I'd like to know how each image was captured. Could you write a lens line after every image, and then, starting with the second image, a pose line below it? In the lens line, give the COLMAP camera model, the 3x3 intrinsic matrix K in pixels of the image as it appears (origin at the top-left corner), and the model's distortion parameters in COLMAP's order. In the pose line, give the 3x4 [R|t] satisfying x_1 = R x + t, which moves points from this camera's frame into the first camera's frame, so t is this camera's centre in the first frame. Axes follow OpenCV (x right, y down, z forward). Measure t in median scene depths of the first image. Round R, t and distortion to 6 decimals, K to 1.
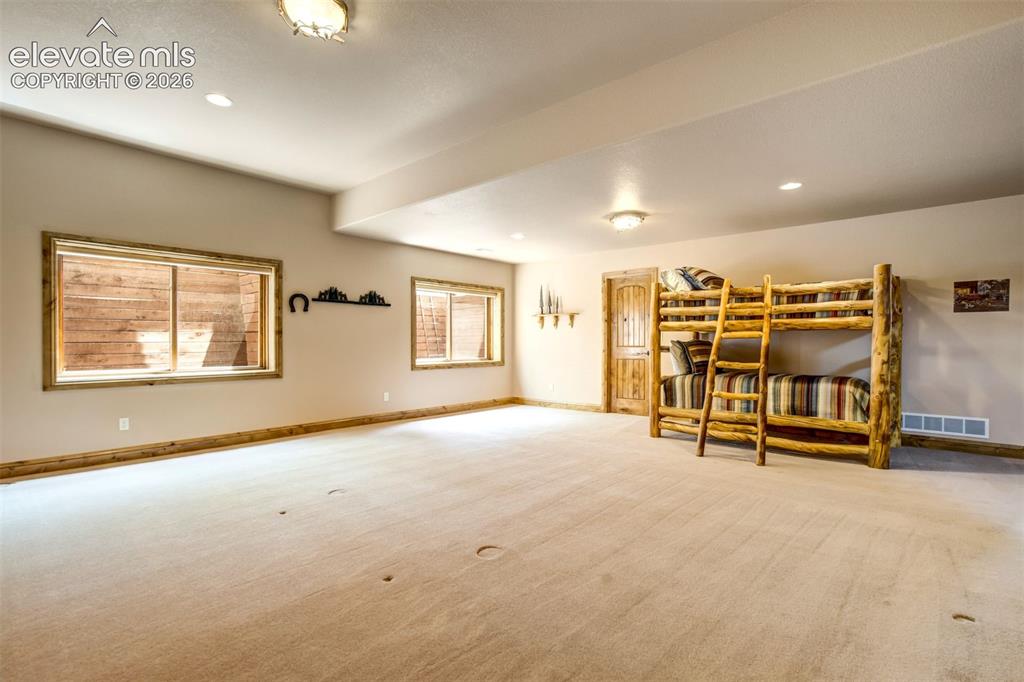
lens RADIAL K [[474.2, 0, 515.6], [0, 474.2, 339.3], [0, 0, 1]] dist [-0.030201, 0.013078]
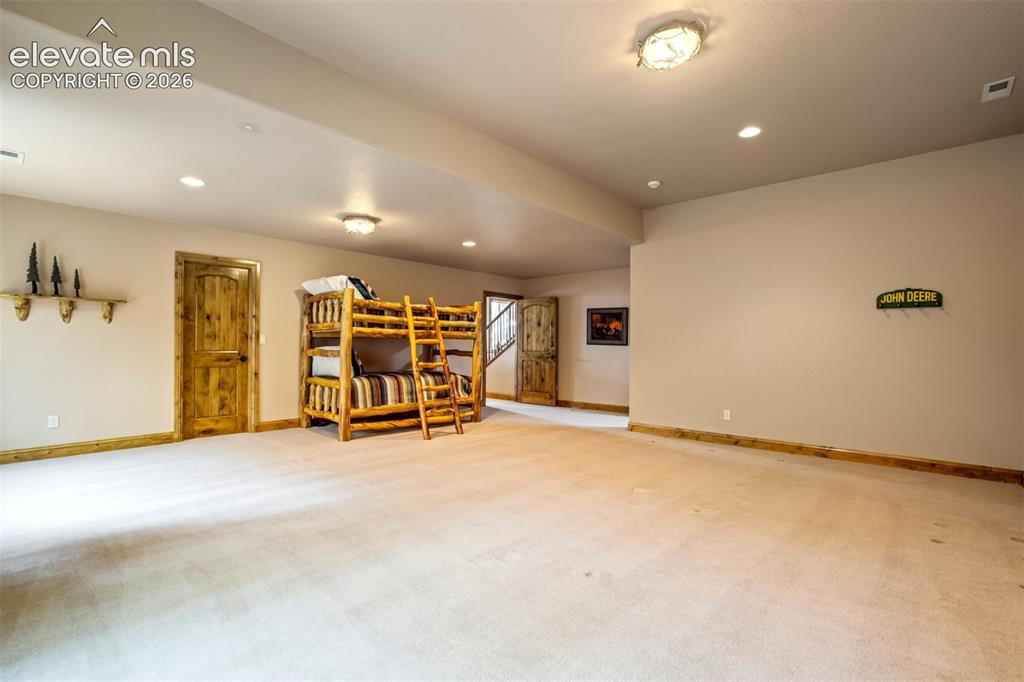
lens RADIAL K [[474.2, 0, 515.5], [0, 474.2, 348.0], [0, 0, 1]] dist [-0.030201, 0.013078]
pose [[0.042687, 0.000617, 0.999088, -0.665242], [-0.012515, 0.999922, -0.000083, 0.004474], [-0.999010, -0.012500, 0.042692, 0.573955]]
